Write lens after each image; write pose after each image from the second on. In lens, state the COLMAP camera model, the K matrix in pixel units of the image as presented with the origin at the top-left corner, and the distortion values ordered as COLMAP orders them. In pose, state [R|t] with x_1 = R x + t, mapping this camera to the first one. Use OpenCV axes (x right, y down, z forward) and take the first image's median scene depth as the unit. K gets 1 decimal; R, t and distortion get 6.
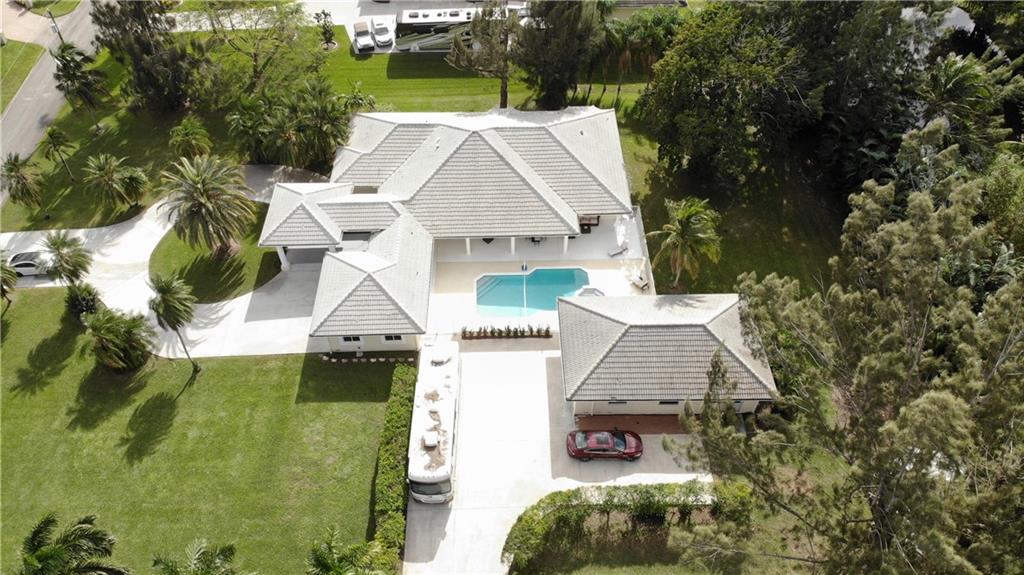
lens RADIAL K [[755.9, 0, 512.0], [0, 755.9, 287.5], [0, 0, 1]] dist [0.038358, -0.151446]
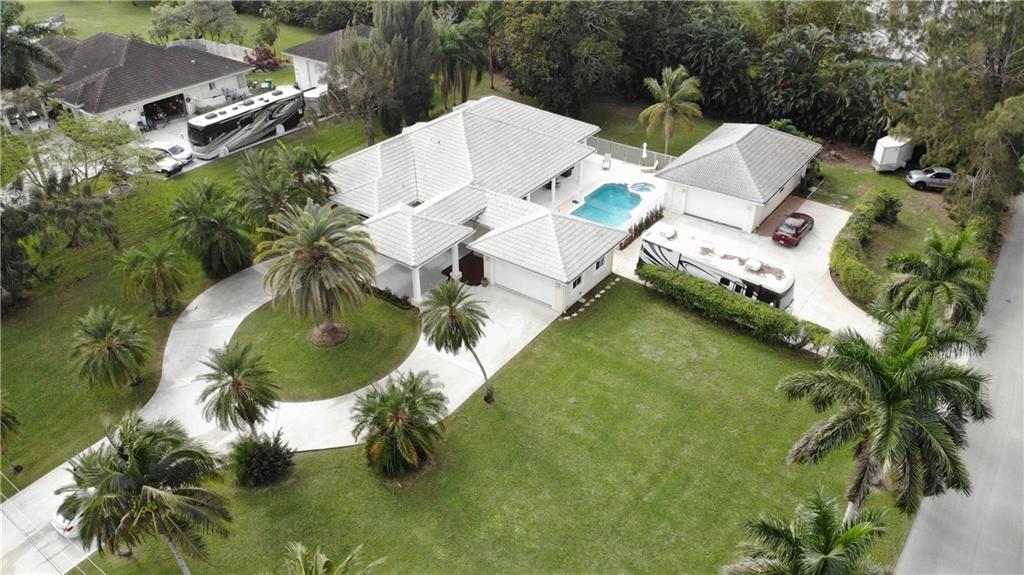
lens RADIAL K [[755.9, 0, 512.0], [0, 755.9, 287.5], [0, 0, 1]] dist [0.038358, -0.151446]
pose [[0.611812, -0.423041, 0.668373, -0.869699], [0.591483, 0.805704, -0.031465, 0.054124], [-0.525200, 0.414581, 0.743160, 0.359798]]
